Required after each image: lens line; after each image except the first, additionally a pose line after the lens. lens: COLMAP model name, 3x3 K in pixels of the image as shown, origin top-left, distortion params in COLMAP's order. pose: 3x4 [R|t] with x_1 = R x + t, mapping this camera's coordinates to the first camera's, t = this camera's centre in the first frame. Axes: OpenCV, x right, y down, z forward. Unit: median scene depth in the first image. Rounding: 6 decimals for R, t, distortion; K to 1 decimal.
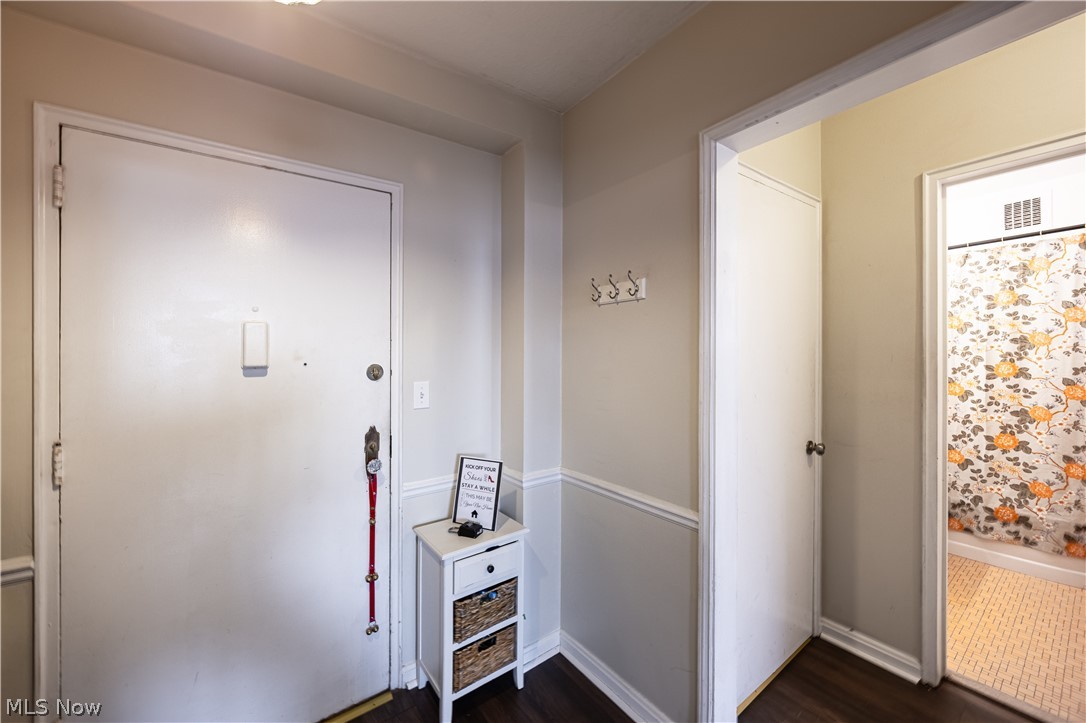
lens RADIAL K [[418.7, 0, 543.1], [0, 418.7, 356.9], [0, 0, 1]] dist [-0.007666, 0.000648]
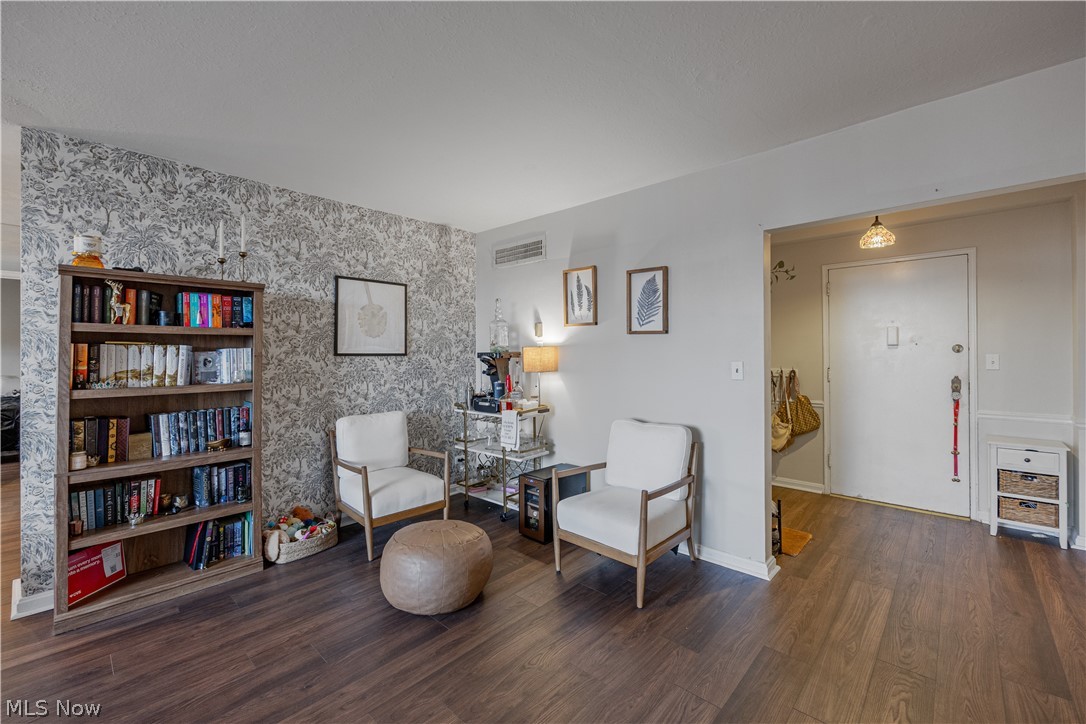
lens RADIAL K [[418.7, 0, 553.2], [0, 418.7, 343.9], [0, 0, 1]] dist [-0.007666, 0.000648]
pose [[0.177188, -0.010108, -0.984125, 1.179501], [-0.000153, 0.999947, -0.010298, 0.035831], [0.984177, 0.001975, 0.177177, -1.207022]]
